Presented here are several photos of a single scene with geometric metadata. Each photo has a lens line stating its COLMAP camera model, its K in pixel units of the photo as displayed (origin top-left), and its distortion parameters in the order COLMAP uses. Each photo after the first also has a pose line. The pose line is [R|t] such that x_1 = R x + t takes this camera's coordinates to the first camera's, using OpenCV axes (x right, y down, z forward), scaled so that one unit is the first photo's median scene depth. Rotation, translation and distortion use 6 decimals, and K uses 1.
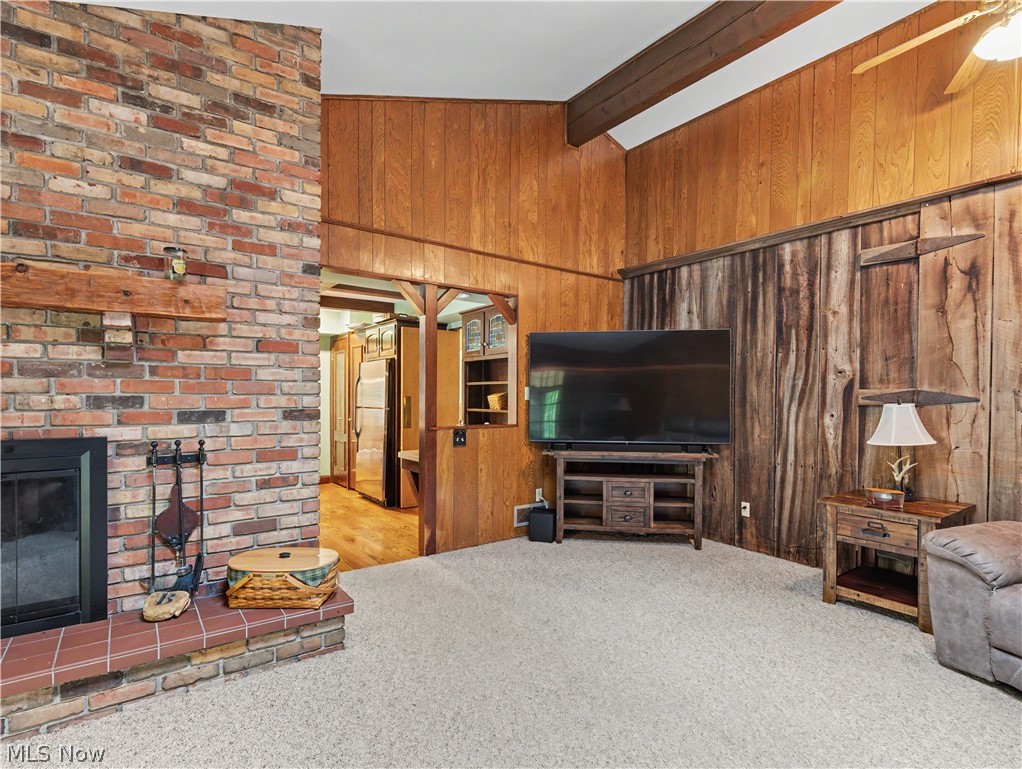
lens RADIAL K [[525.3, 0, 515.5], [0, 525.3, 401.2], [0, 0, 1]] dist [0.007560, -0.000806]
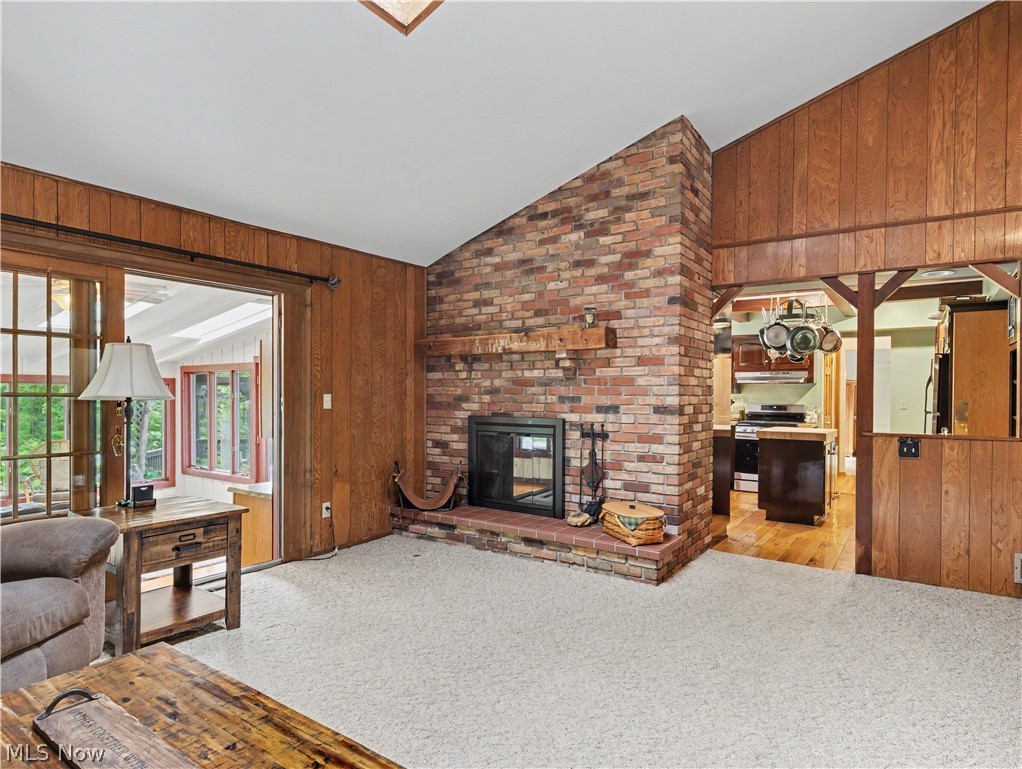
lens RADIAL K [[569.6, 0, 508.9], [0, 569.6, 392.4], [0, 0, 1]] dist [0.004620, 0.000279]
pose [[0.323949, -0.007518, -0.946045, 0.566794], [-0.015843, 0.999785, -0.013370, 0.003718], [0.945942, 0.019320, 0.323760, 0.104772]]
